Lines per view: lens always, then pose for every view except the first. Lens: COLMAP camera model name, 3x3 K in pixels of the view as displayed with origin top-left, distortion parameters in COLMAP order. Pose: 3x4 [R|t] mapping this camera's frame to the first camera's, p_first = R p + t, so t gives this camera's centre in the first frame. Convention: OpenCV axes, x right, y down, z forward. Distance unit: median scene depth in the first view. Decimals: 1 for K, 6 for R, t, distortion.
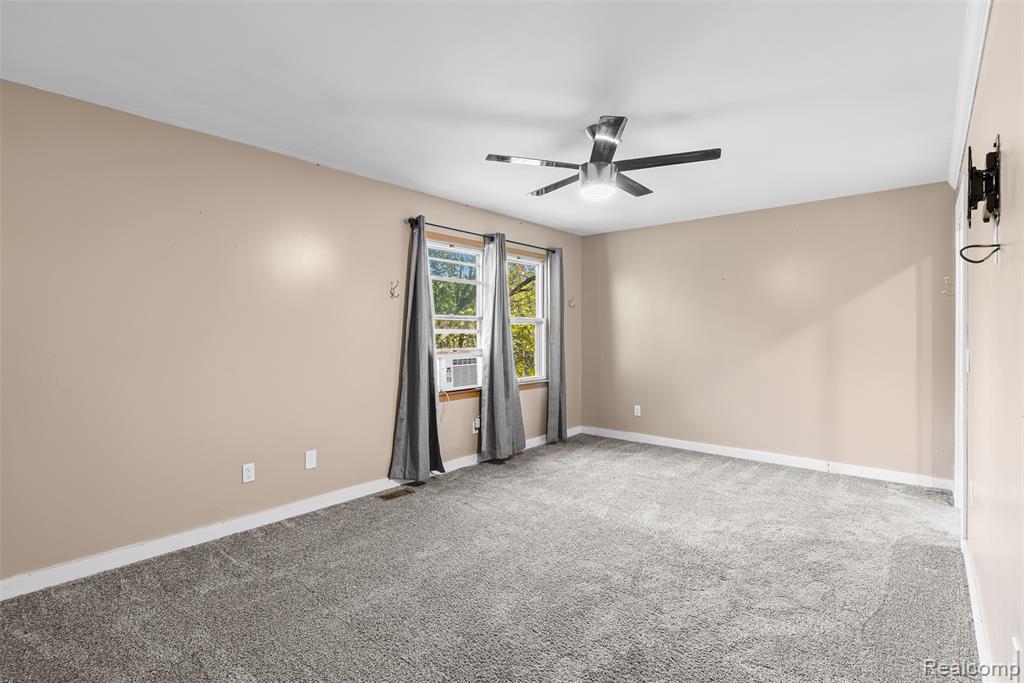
lens RADIAL K [[488.1, 0, 513.9], [0, 488.1, 343.5], [0, 0, 1]] dist [0.008527, 0.001803]
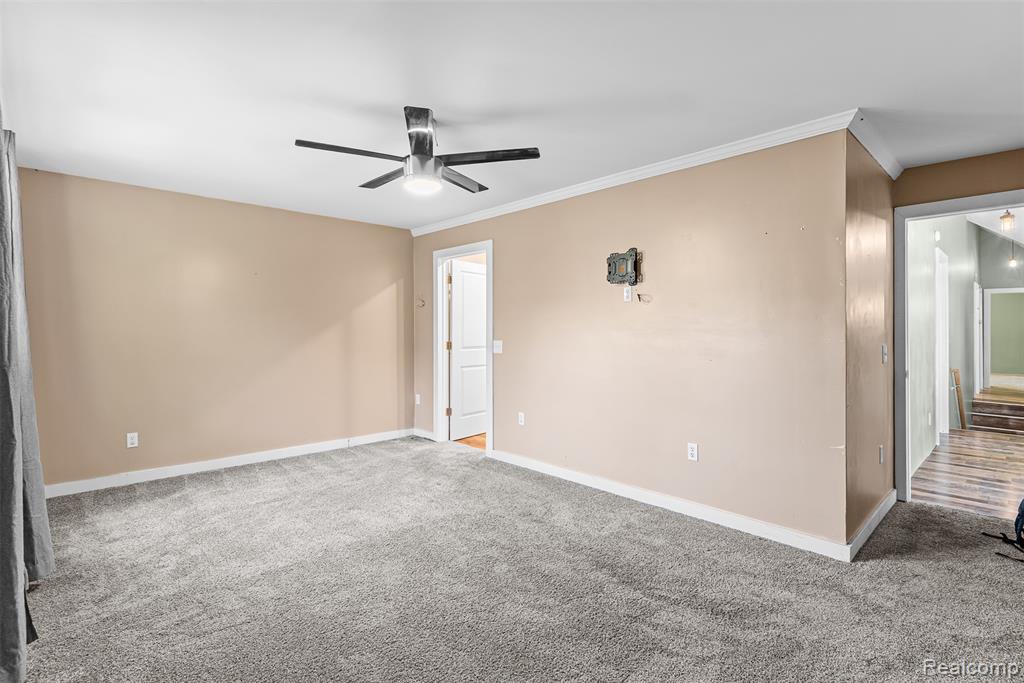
lens RADIAL K [[488.1, 0, 513.0], [0, 488.1, 330.6], [0, 0, 1]] dist [0.008527, 0.001803]
pose [[0.116958, 0.000399, 0.993137, -0.592163], [0.024085, 0.999705, -0.003237, -0.010188], [-0.992845, 0.024298, 0.116914, 0.545551]]
